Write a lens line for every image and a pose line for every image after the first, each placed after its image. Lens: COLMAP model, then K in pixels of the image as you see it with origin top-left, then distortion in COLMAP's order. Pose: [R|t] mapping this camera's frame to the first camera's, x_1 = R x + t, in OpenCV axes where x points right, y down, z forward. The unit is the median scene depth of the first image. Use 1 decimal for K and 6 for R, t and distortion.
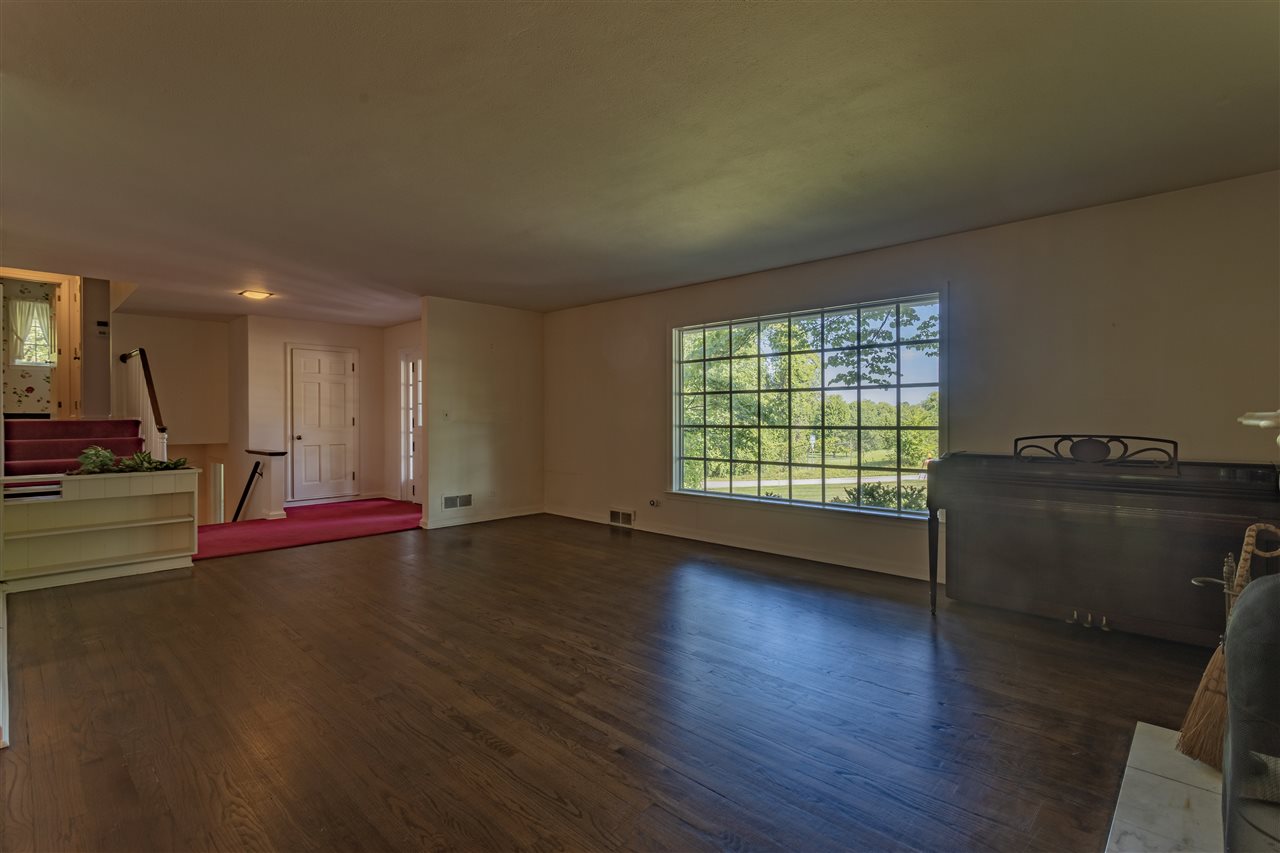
lens RADIAL K [[595.4, 0, 641.7], [0, 595.4, 422.3], [0, 0, 1]] dist [-0.000490, -0.000320]
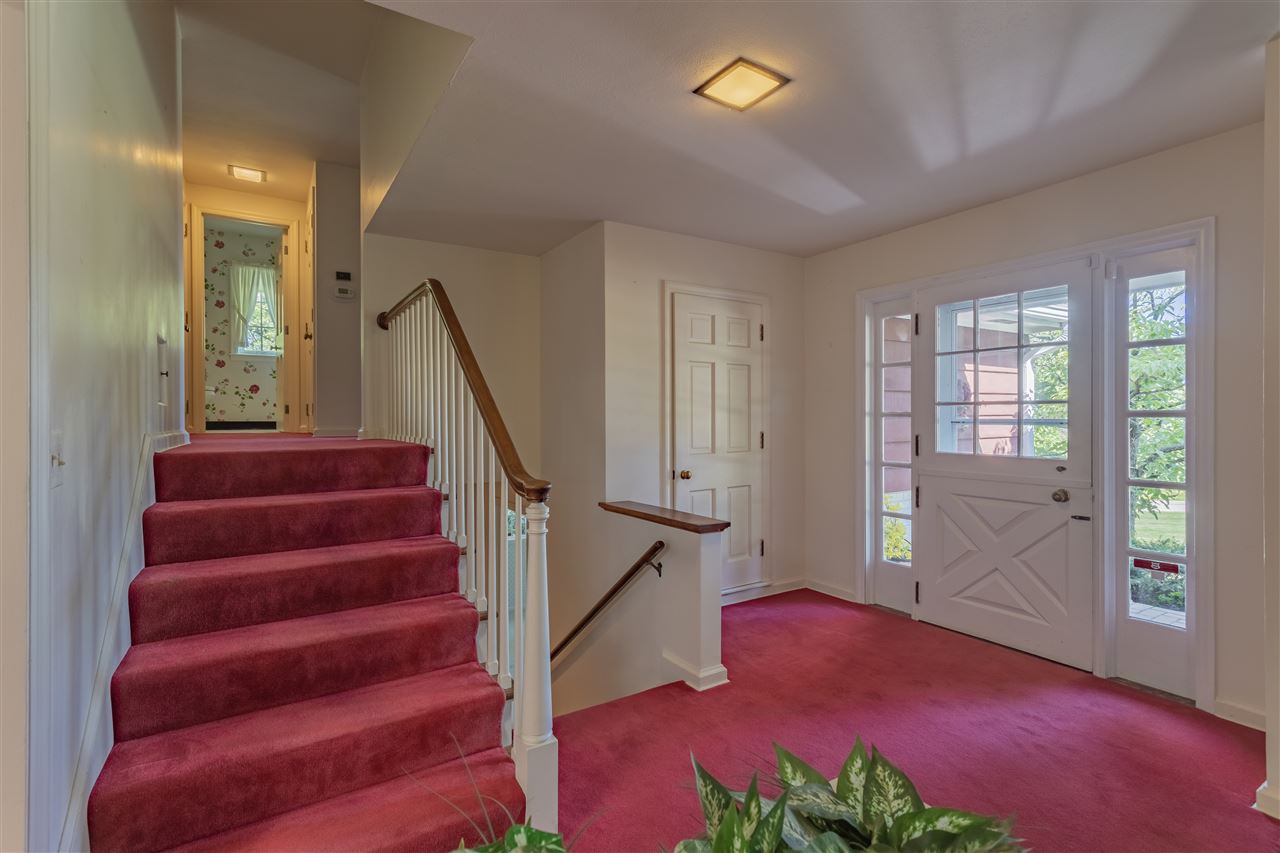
lens RADIAL K [[595.4, 0, 639.6], [0, 595.4, 423.3], [0, 0, 1]] dist [-0.000490, -0.000320]
pose [[0.968731, 0.001652, -0.248106, -0.433096], [-0.001572, 0.999999, 0.000519, -0.015014], [0.248107, -0.000112, 0.968733, 0.455615]]
